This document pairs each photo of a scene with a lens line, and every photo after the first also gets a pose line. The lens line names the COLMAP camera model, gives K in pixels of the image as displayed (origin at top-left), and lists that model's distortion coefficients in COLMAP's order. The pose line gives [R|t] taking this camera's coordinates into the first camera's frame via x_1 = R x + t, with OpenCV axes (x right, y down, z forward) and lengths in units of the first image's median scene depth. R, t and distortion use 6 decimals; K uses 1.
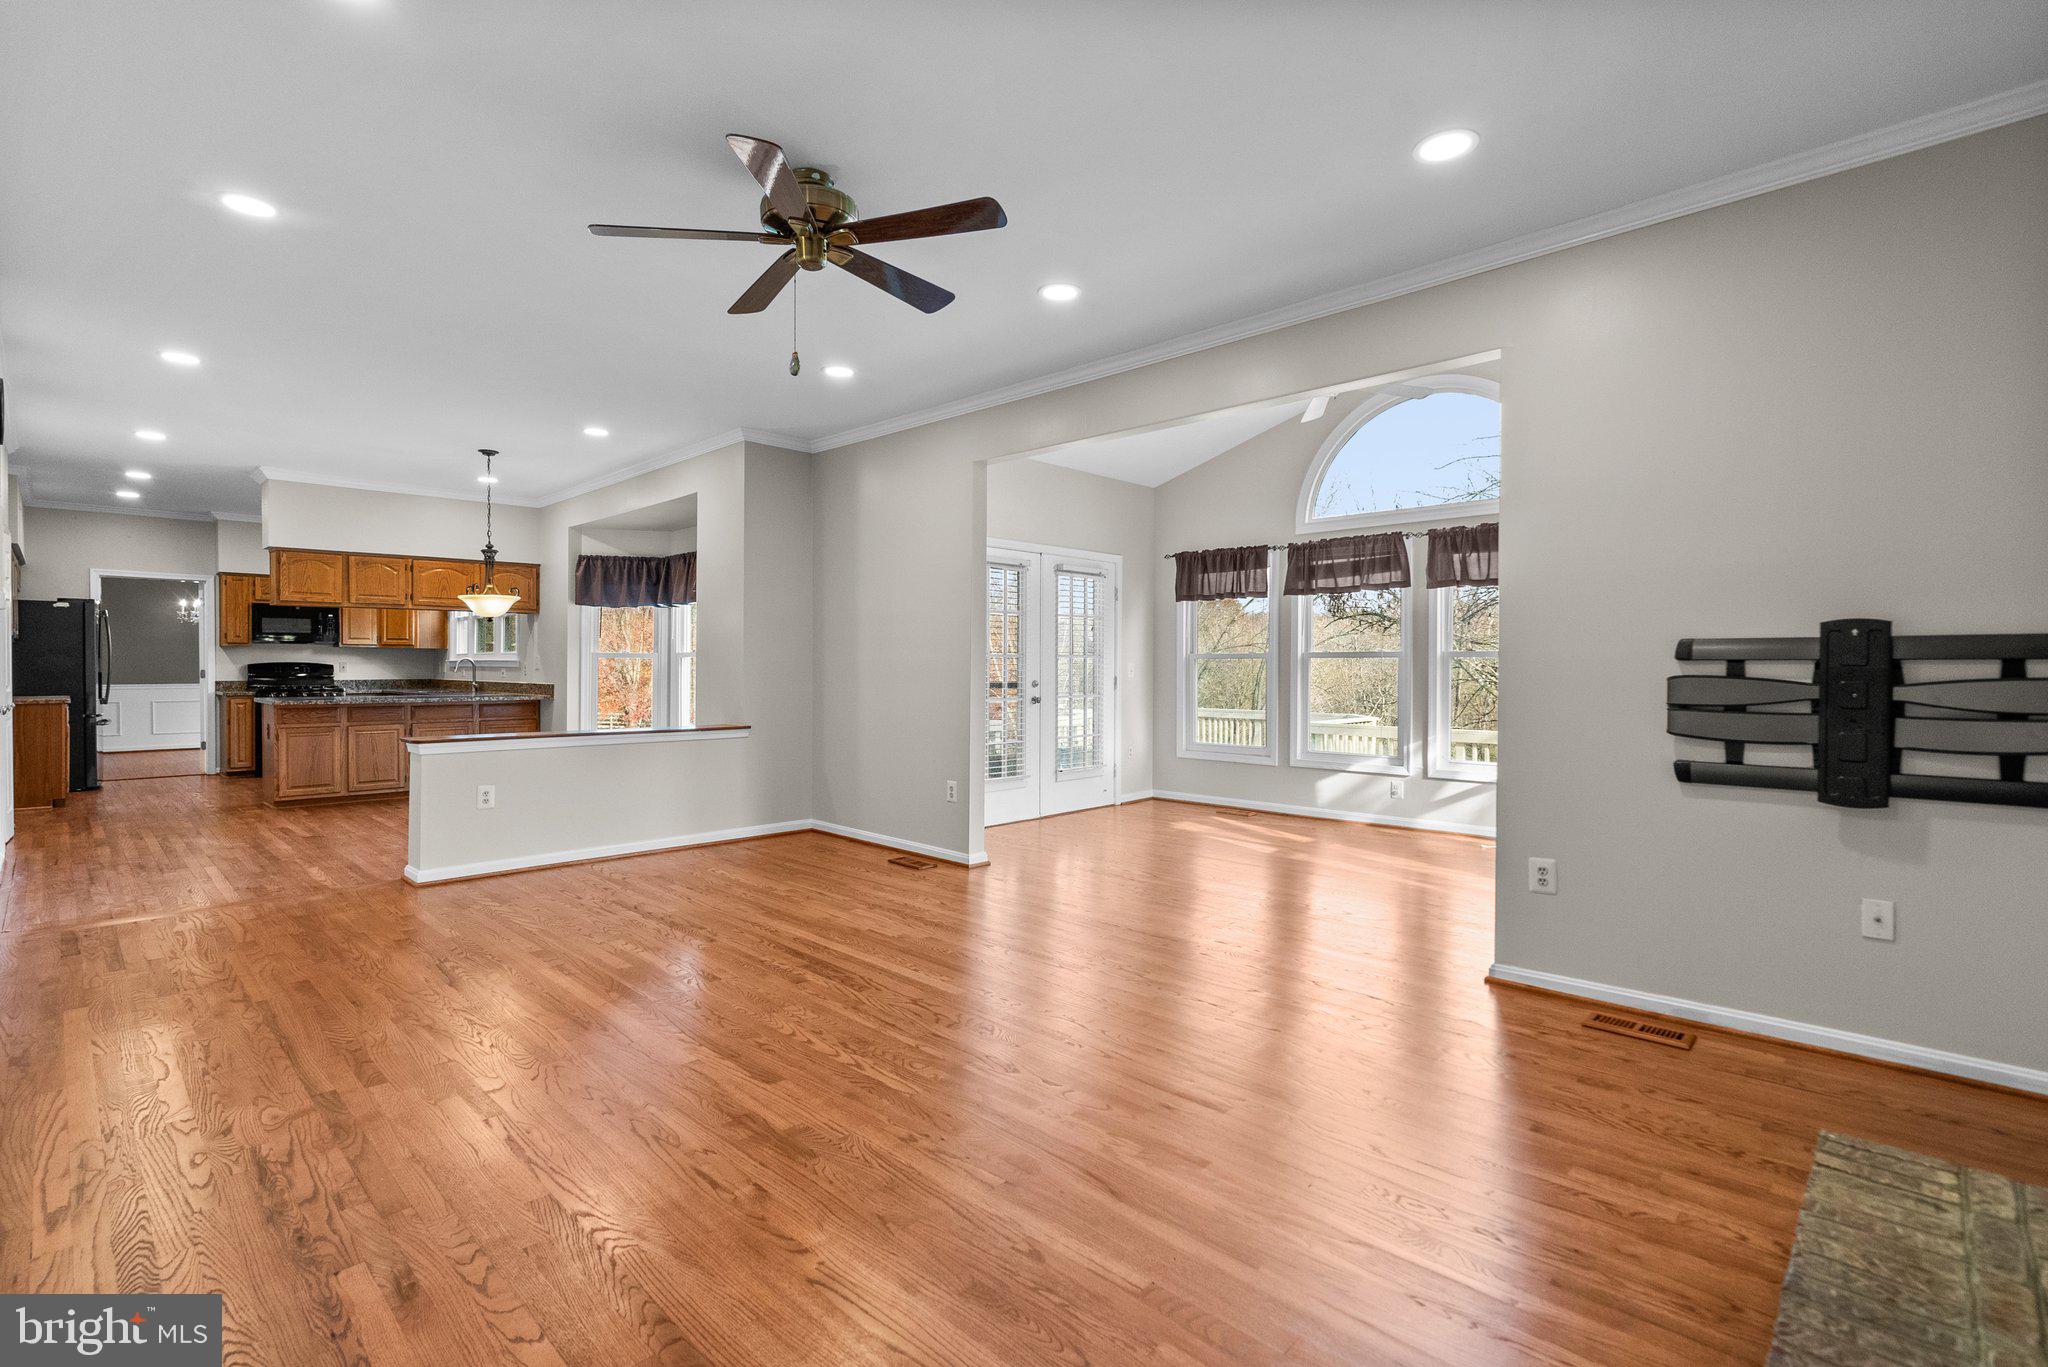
lens RADIAL K [[943.8, 0, 1024.0], [0, 943.8, 683.5], [0, 0, 1]] dist [-0.000697, -0.000551]
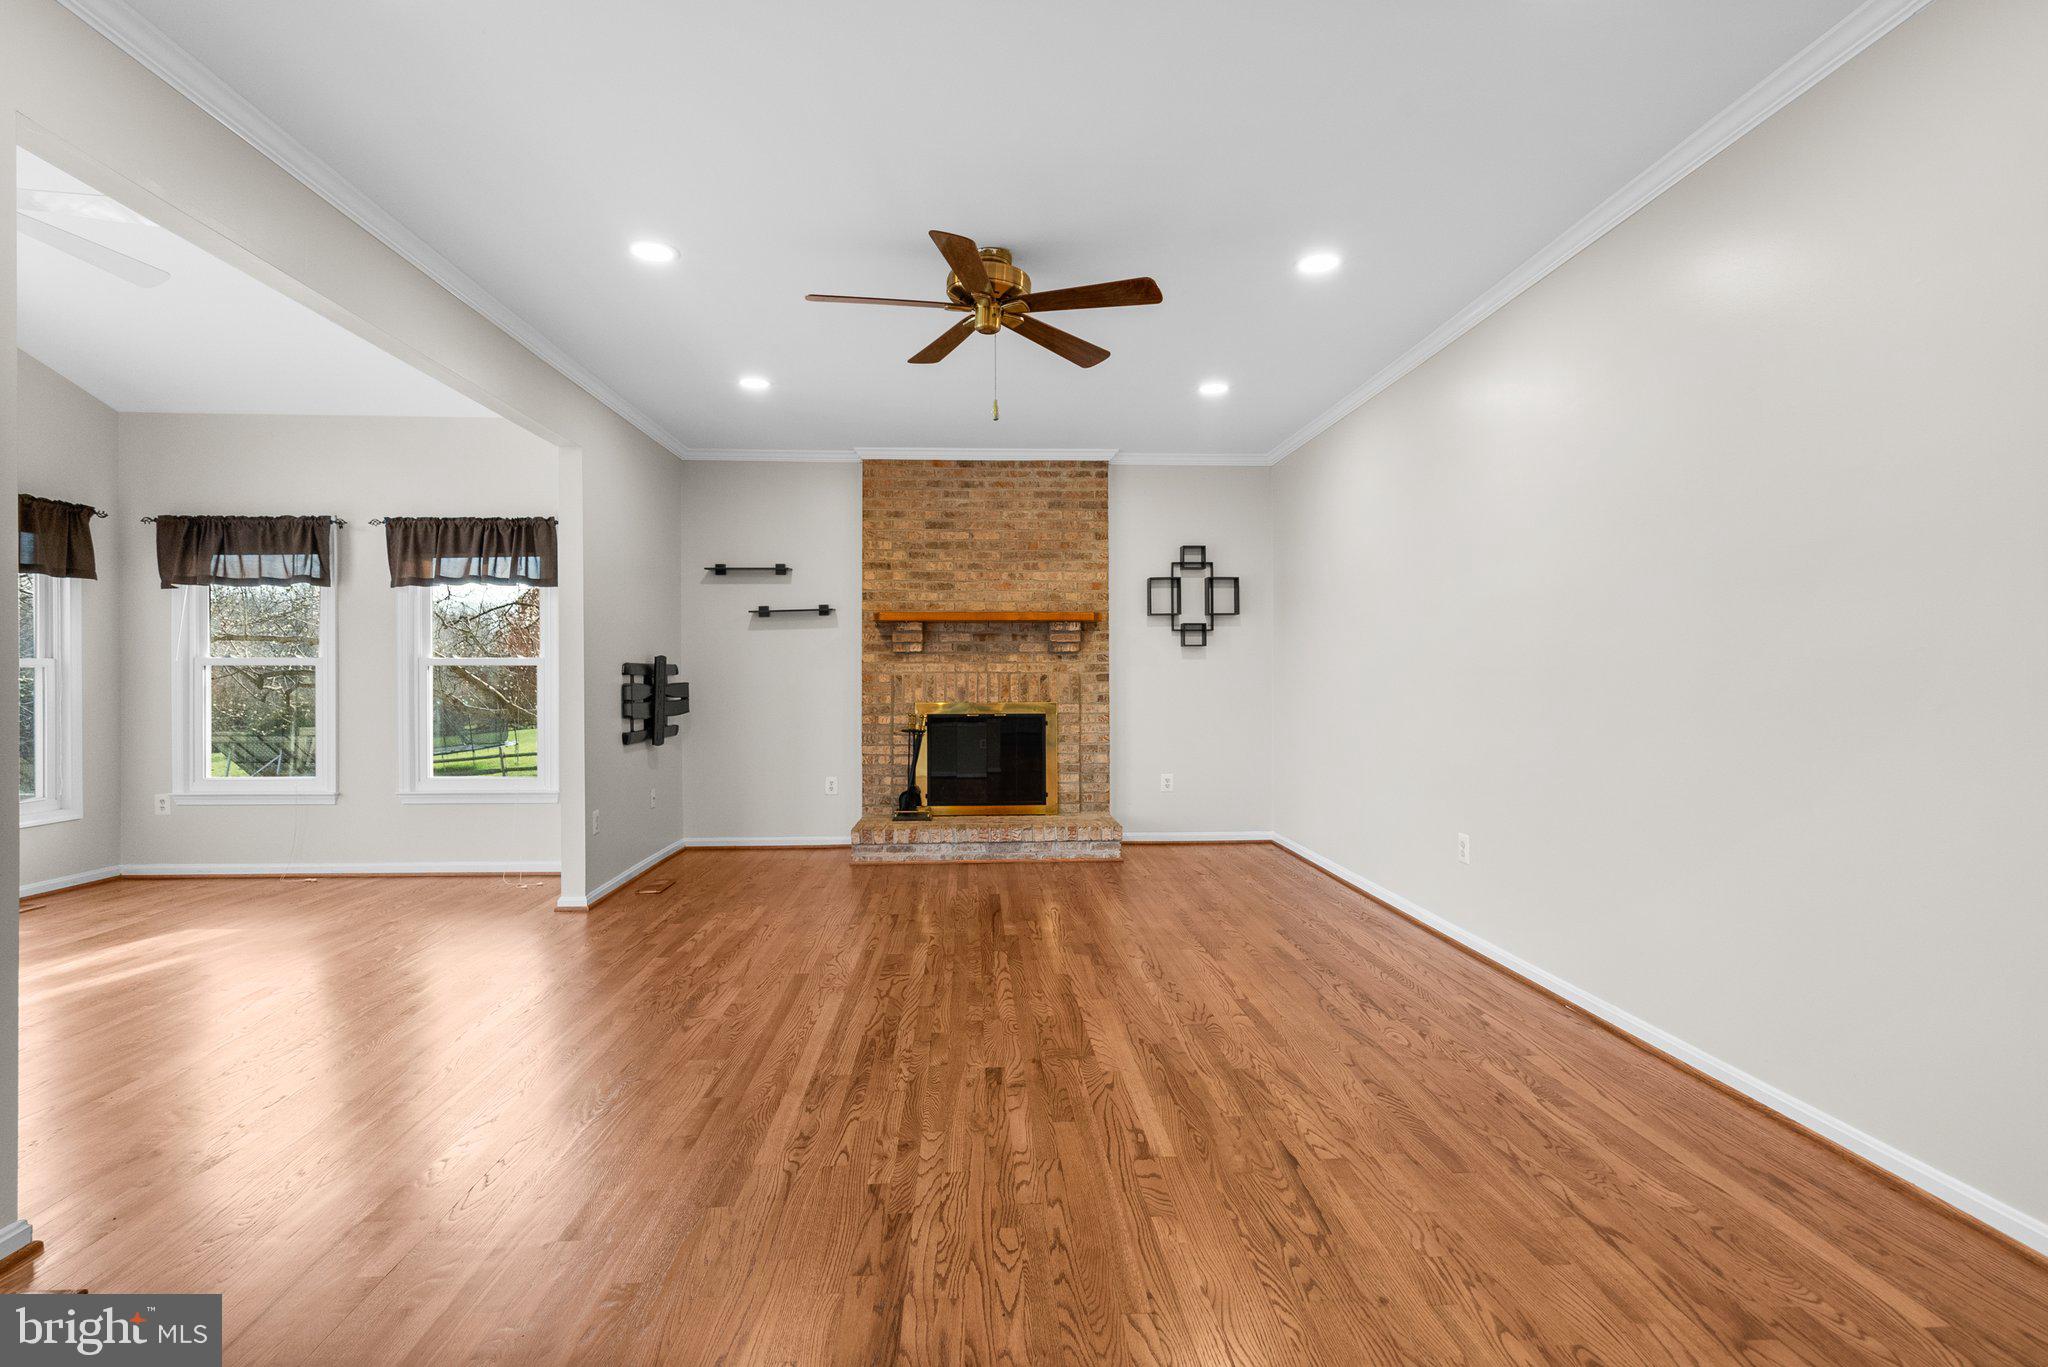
lens RADIAL K [[946.2, 0, 1020.5], [0, 946.2, 679.3], [0, 0, 1]] dist [-0.008052, 0.001424]
pose [[-0.732100, -0.003064, 0.681190, -0.406771], [0.012591, 0.999758, 0.018029, -0.015234], [-0.681081, 0.021776, -0.731884, 0.713568]]
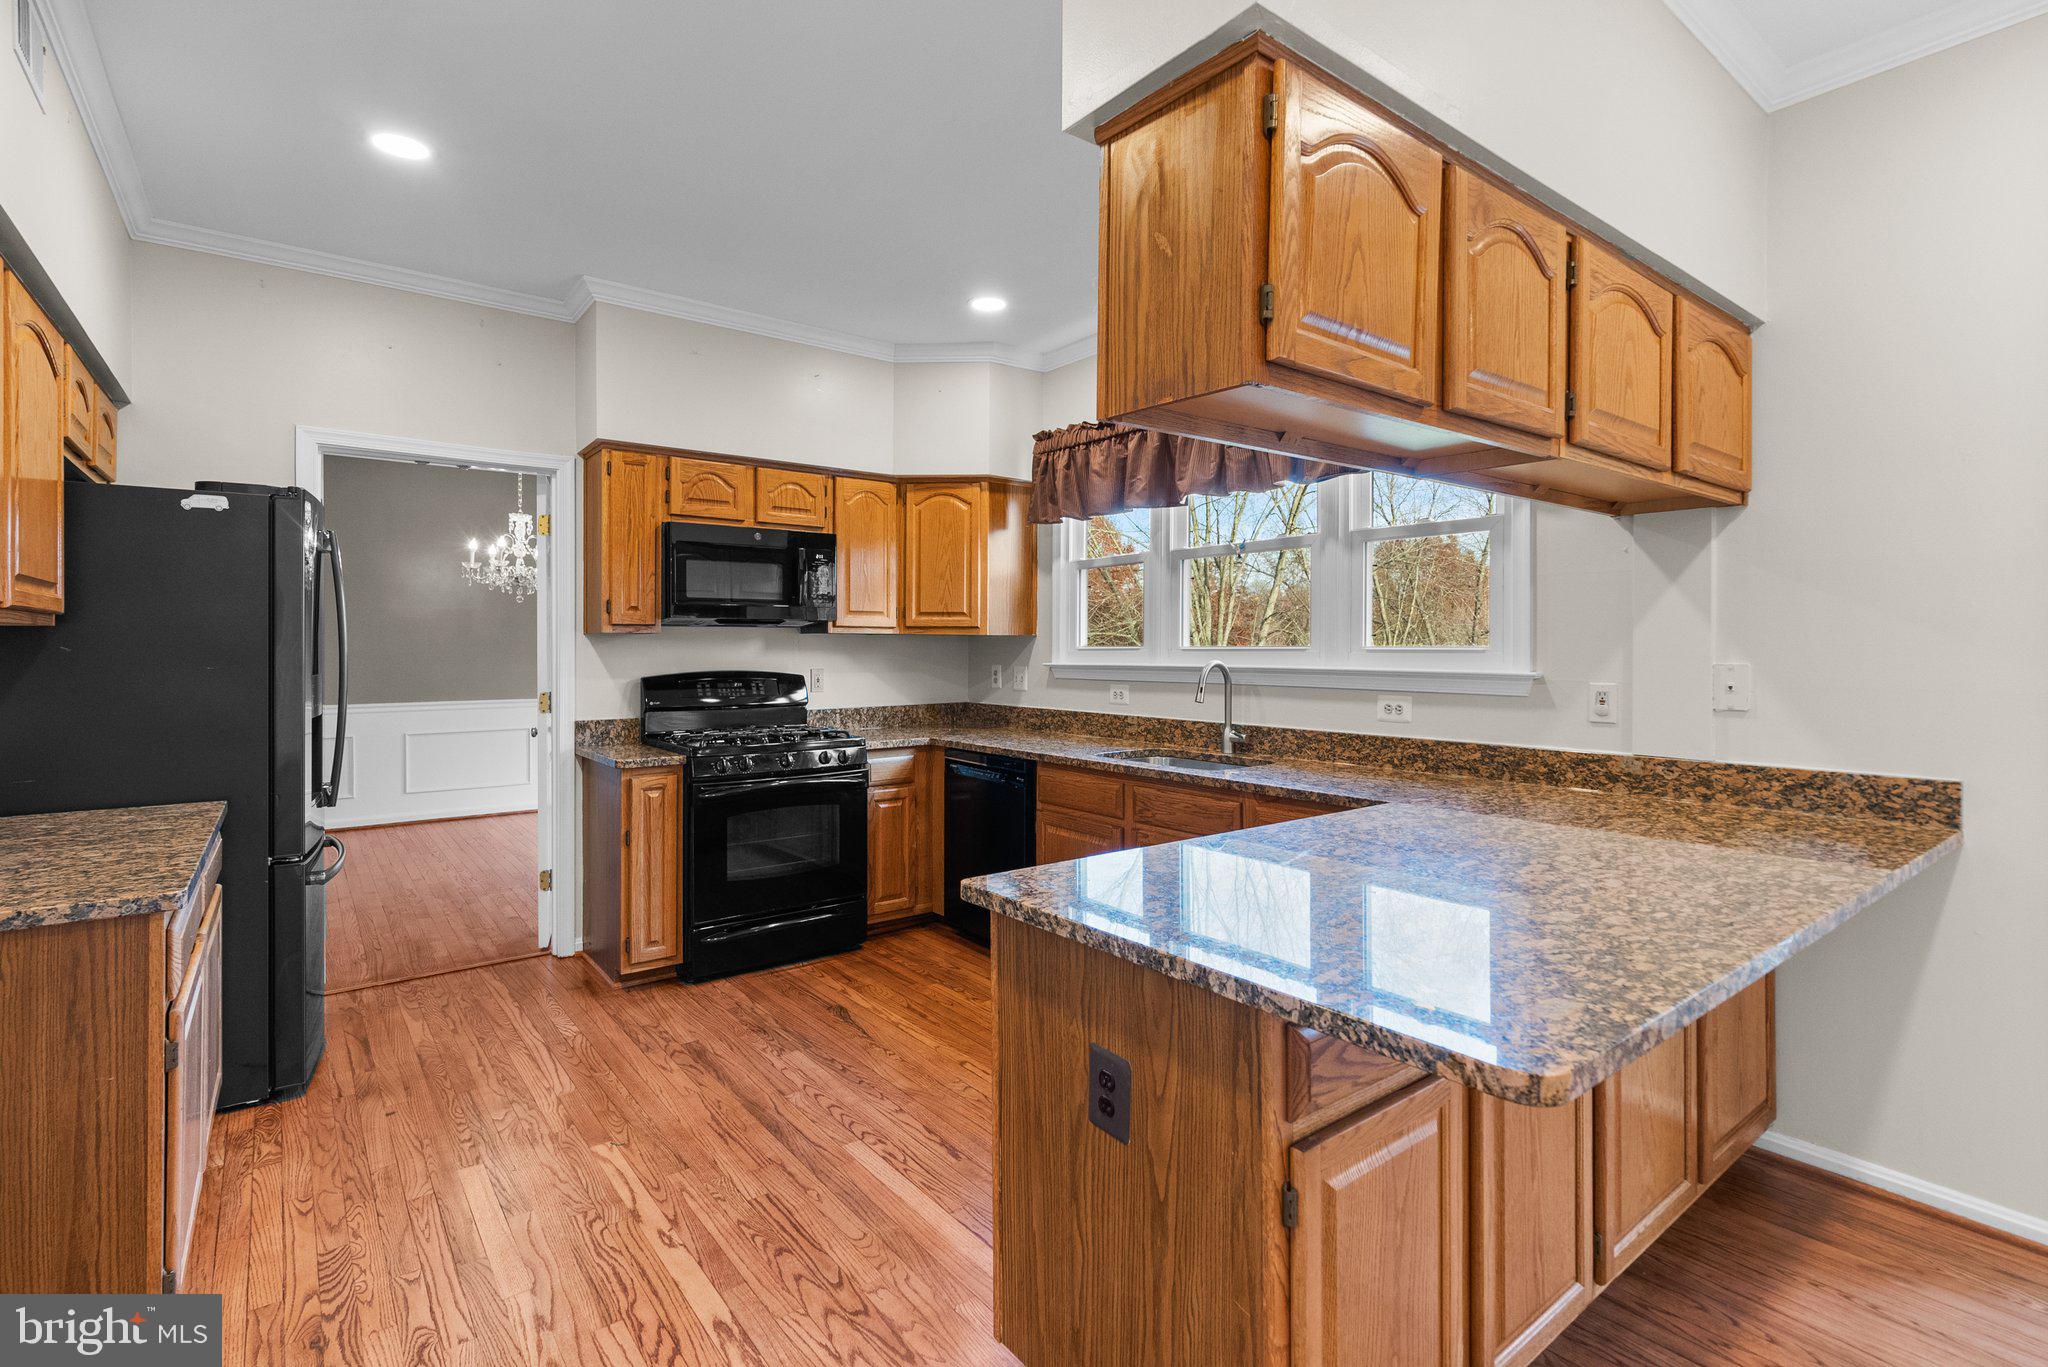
lens RADIAL K [[946.8, 0, 1013.3], [0, 946.8, 652.1], [0, 0, 1]] dist [-0.001755, 0.000194]
pose [[0.989105, -0.004380, -0.147149, -0.785253], [0.002527, 0.999915, -0.012779, -0.033482], [0.147192, 0.012268, 0.989032, 0.805261]]
